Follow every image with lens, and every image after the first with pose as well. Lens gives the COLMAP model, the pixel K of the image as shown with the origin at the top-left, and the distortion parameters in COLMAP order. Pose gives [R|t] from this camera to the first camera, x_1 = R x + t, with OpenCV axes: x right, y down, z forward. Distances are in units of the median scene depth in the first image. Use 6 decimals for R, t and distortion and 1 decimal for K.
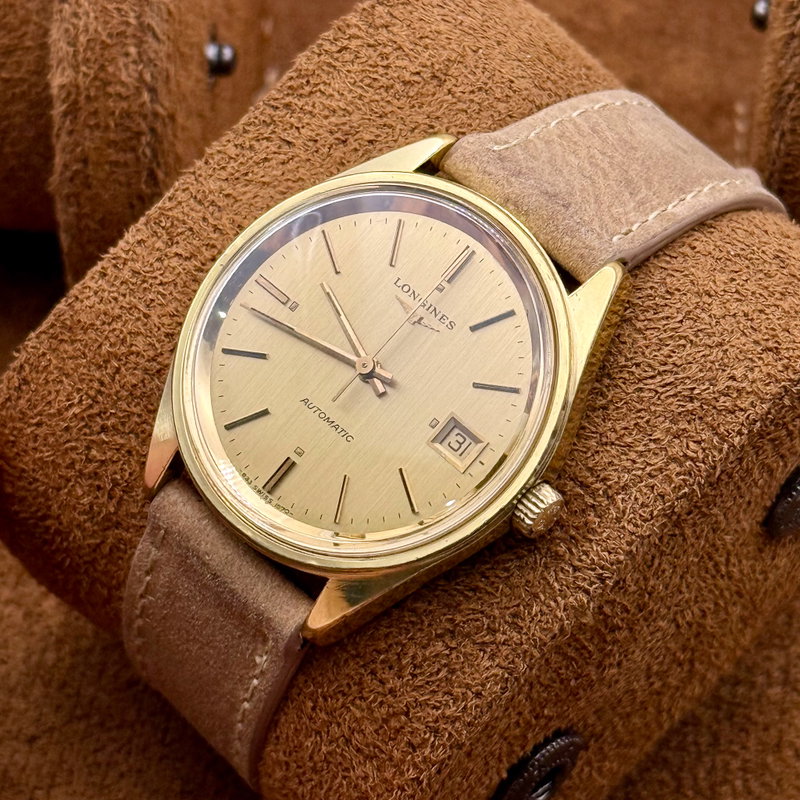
lens RADIAL K [[3259.7, 0, 388.5], [0, 3259.7, 410.8], [0, 0, 1]] dist [0.226124, 0.000000]
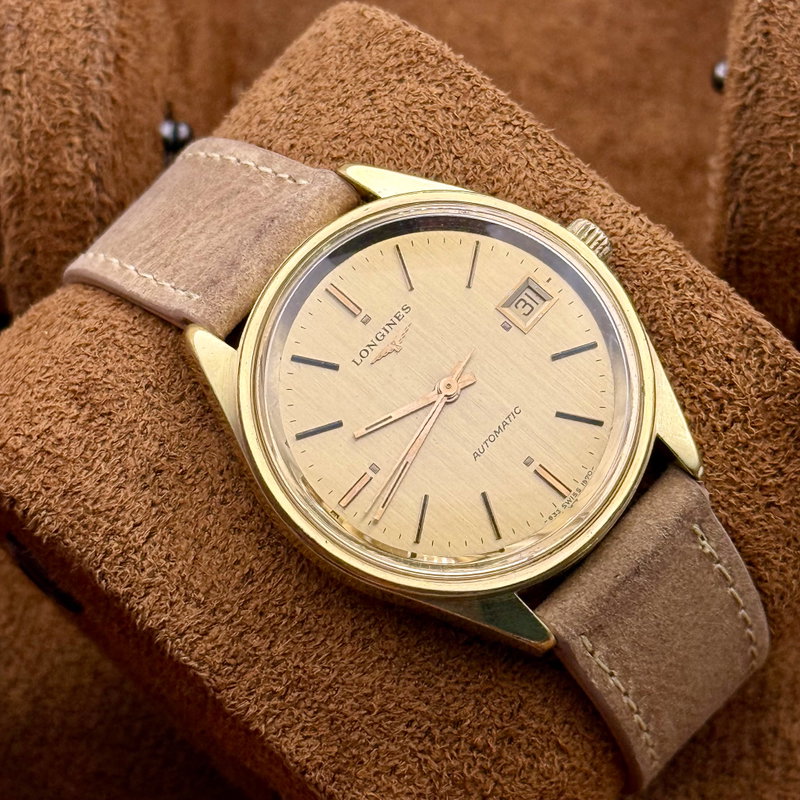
lens RADIAL K [[3259.7, 0, 403.1], [0, 3259.7, 400.0], [0, 0, 1]] dist [0.226124, 0.000000]
pose [[-0.037278, -0.856102, 0.515460, -0.518361], [0.940251, 0.144643, 0.308230, -0.329935], [-0.338434, 0.496153, 0.799559, 0.209804]]
